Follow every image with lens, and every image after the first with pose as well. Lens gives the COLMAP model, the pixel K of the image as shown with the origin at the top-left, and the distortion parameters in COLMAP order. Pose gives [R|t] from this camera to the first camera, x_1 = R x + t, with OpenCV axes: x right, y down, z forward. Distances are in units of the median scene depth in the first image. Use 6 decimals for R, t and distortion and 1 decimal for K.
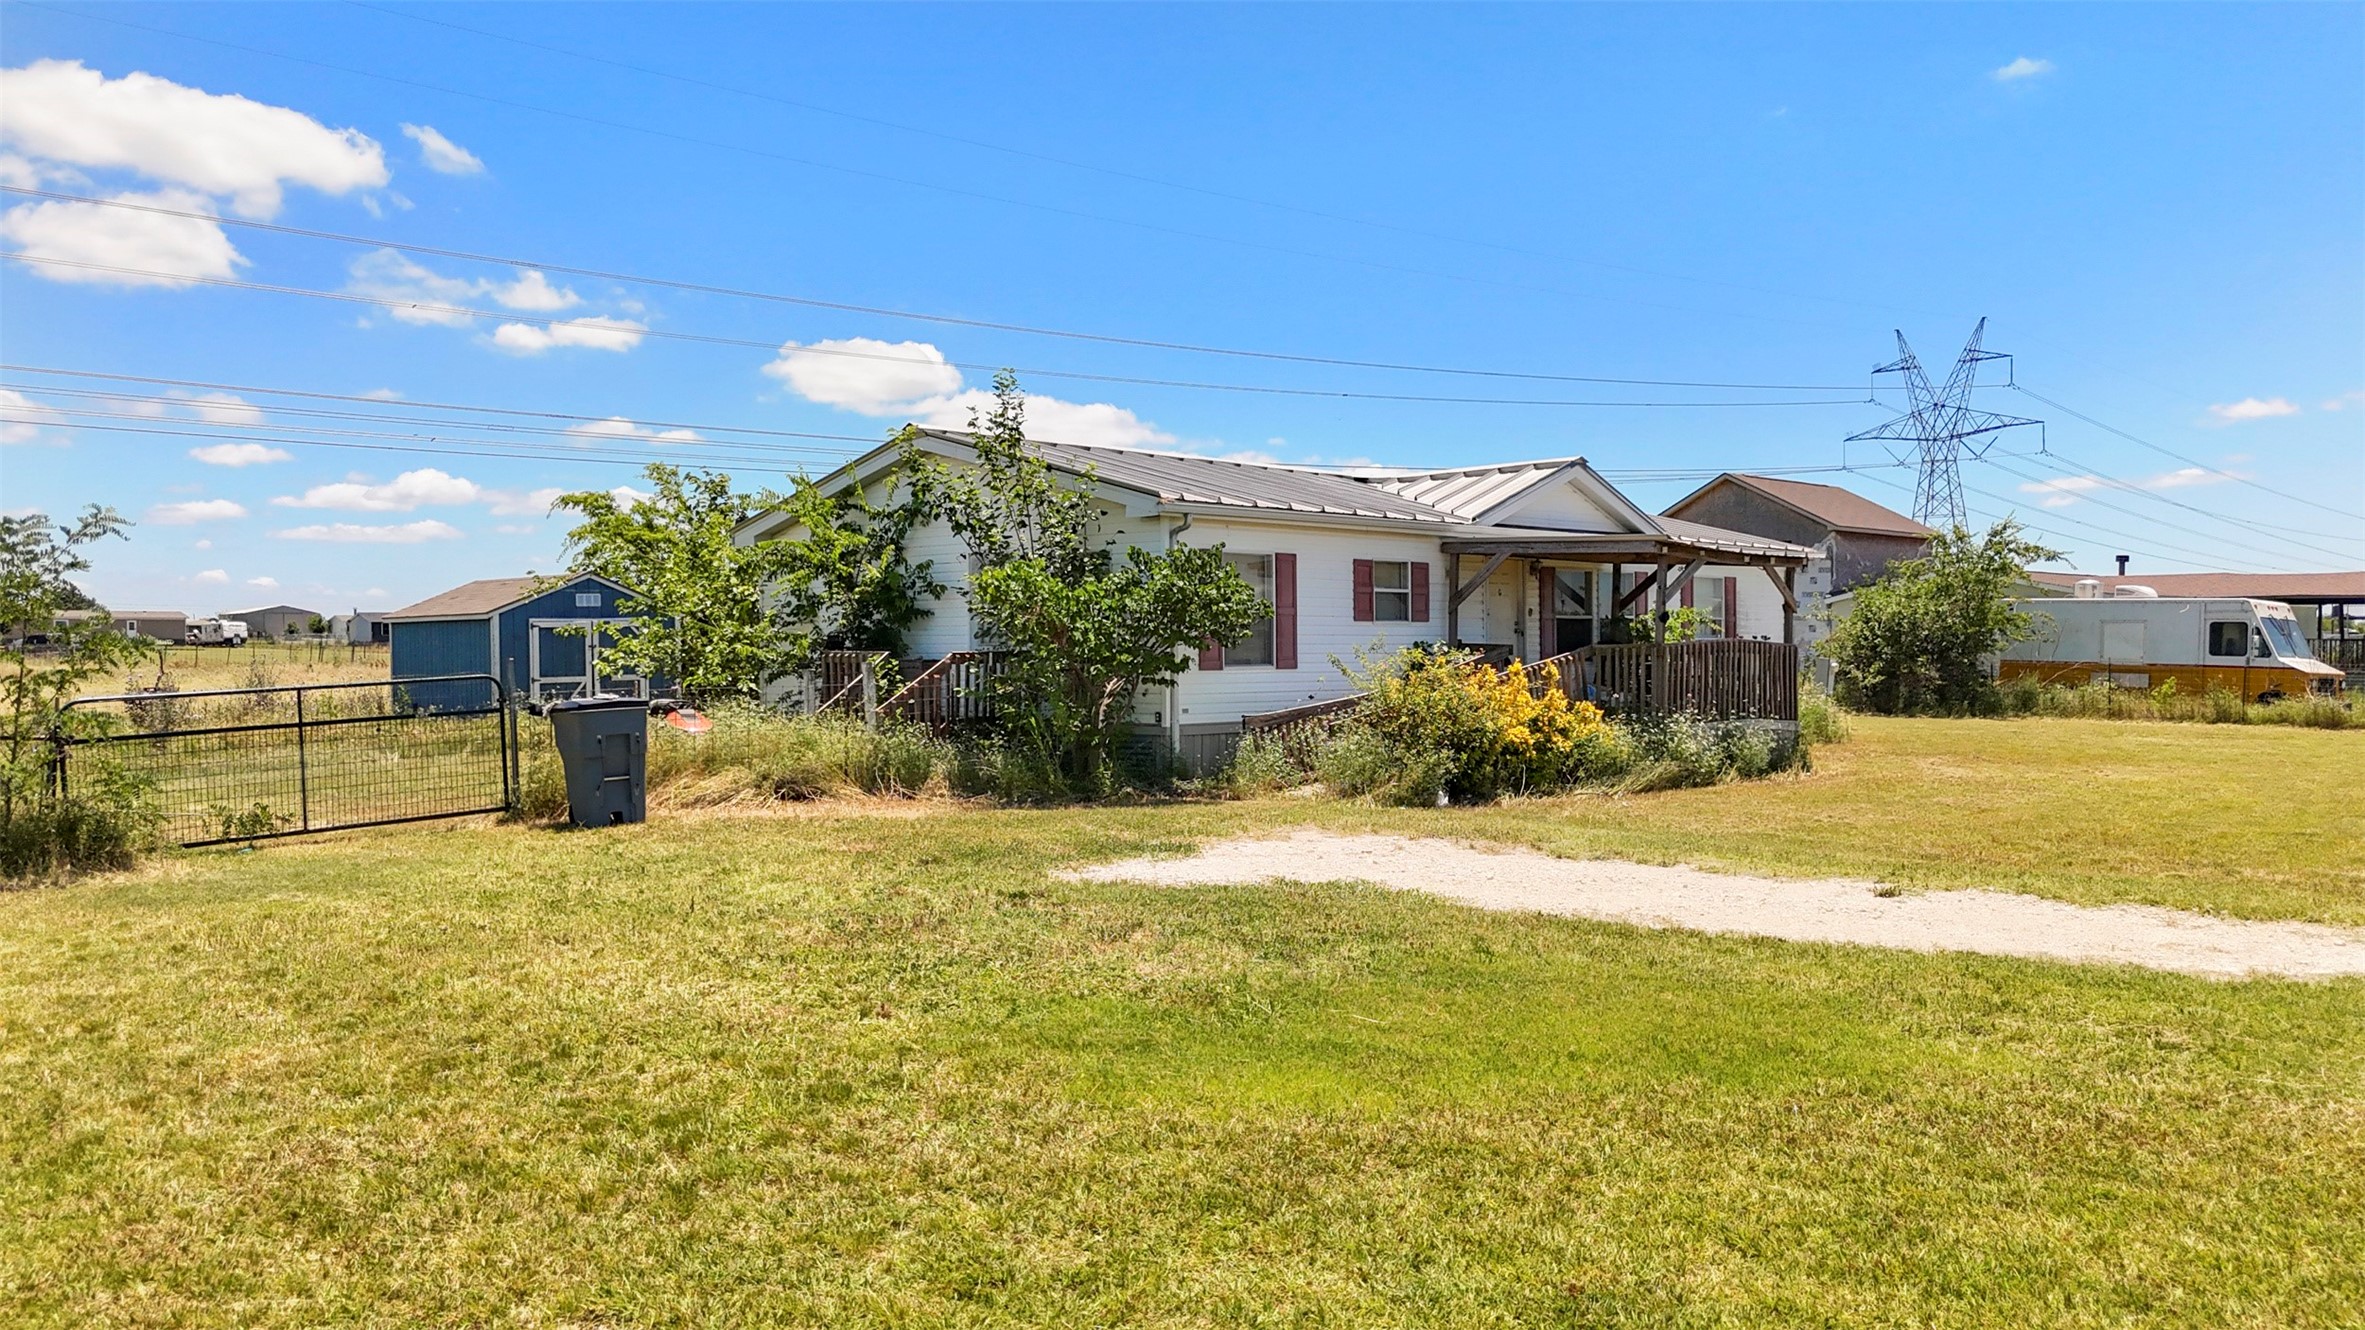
lens RADIAL K [[1738.6, 0, 1182.5], [0, 1738.6, 665.0], [0, 0, 1]] dist [0.088367, 0.000080]
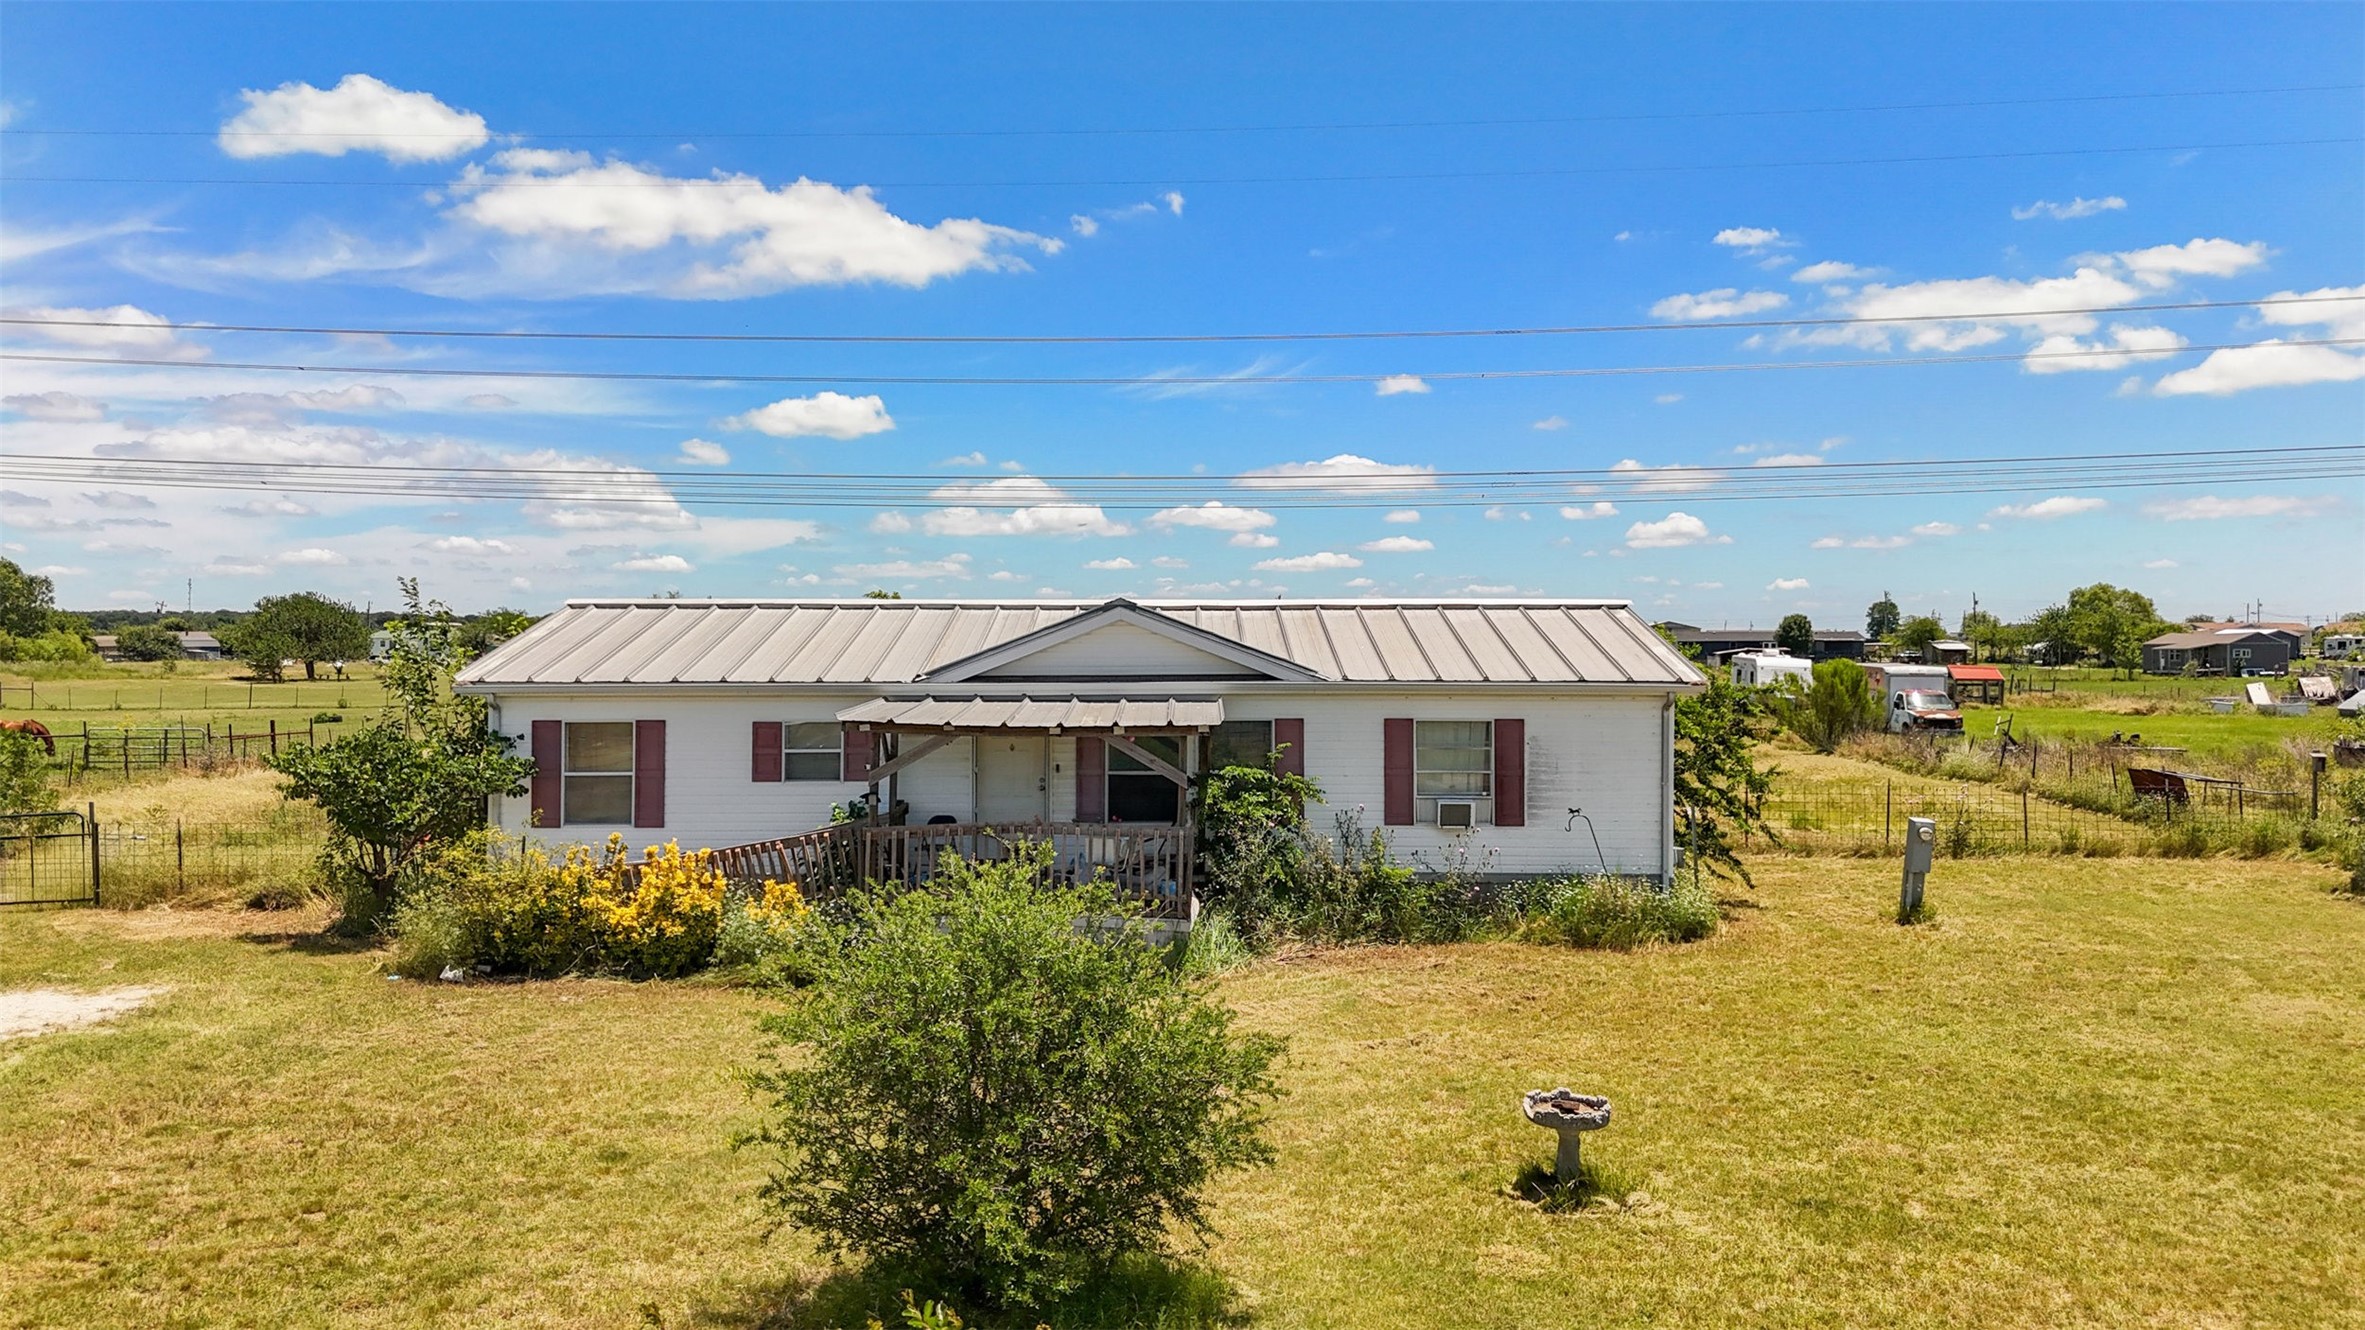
lens RADIAL K [[1741.3, 0, 1192.6], [0, 1741.3, 622.9], [0, 0, 1]] dist [0.034250, -0.001002]
pose [[0.679146, -0.011796, -0.733909, 0.981522], [-0.006993, 0.999722, -0.022539, -0.092746], [0.733970, 0.020439, 0.678874, 0.458645]]
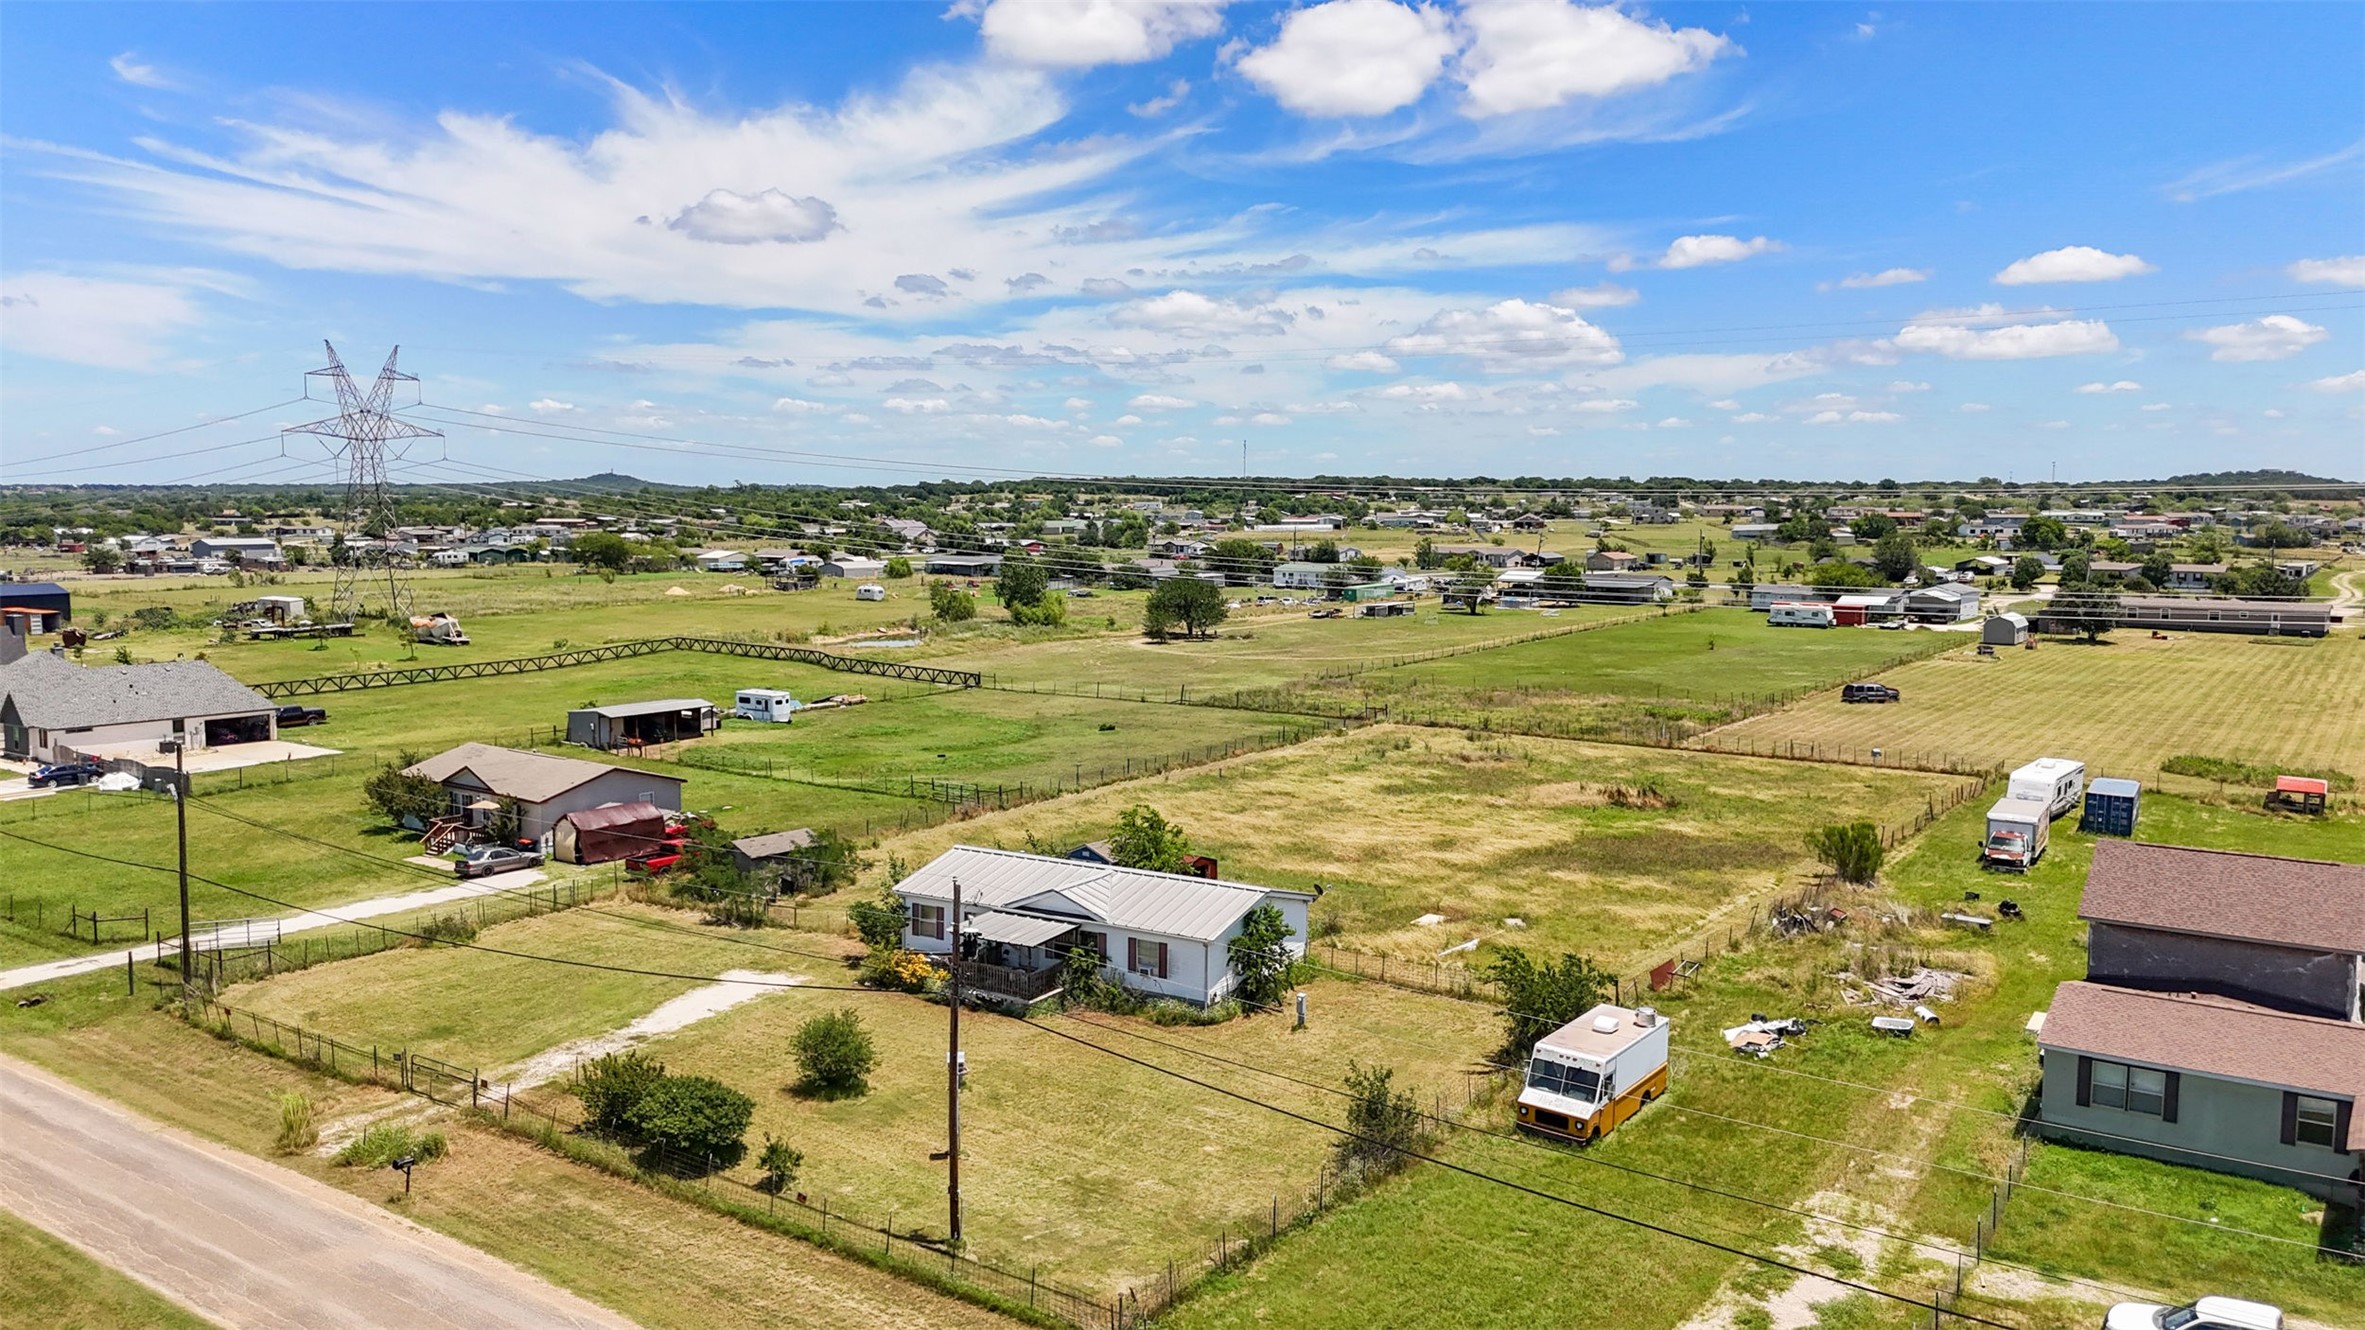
lens RADIAL K [[1756.8, 0, 1182.5], [0, 1756.8, 665.0], [0, 0, 1]] dist [0.046102, -0.001572]
pose [[0.191452, 0.102426, -0.976143, 3.225841], [-0.010811, 0.994700, 0.102253, -0.830262], [0.981442, -0.009024, 0.191545, 0.727806]]
